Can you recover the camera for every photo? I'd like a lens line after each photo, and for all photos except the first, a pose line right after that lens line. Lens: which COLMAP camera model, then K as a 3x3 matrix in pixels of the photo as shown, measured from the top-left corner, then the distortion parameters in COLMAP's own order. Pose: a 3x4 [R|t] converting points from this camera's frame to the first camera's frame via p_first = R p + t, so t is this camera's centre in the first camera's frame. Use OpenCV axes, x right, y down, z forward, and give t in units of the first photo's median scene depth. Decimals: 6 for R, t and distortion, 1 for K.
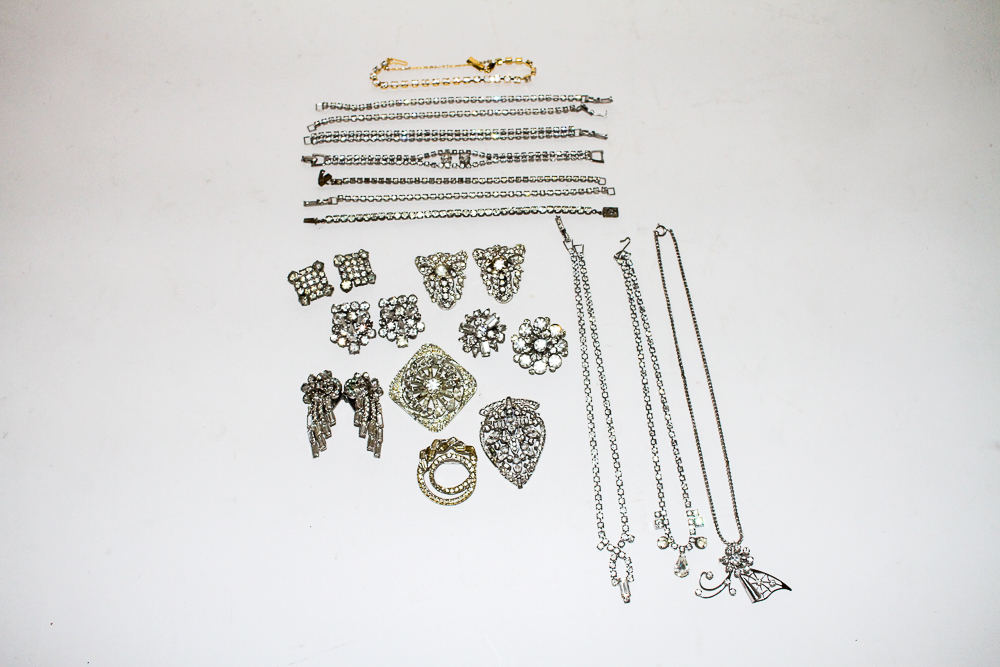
lens RADIAL K [[1148.9, 0, 491.7], [0, 1148.9, 336.5], [0, 0, 1]] dist [-0.098233, 0.000000]
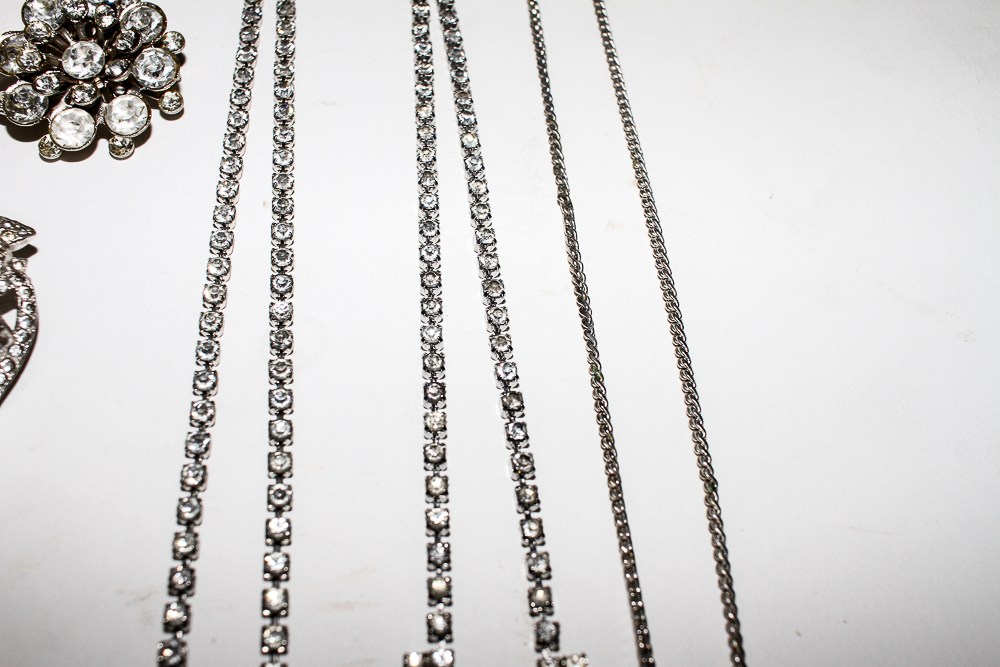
lens RADIAL K [[1148.9, 0, 498.4], [0, 1148.9, 335.4], [0, 0, 1]] dist [-0.098233, 0.000000]
pose [[0.998235, 0.058253, 0.011589, 0.152743], [-0.054449, 0.975472, -0.213285, 0.135359], [-0.023729, 0.212278, 0.976921, 0.739367]]
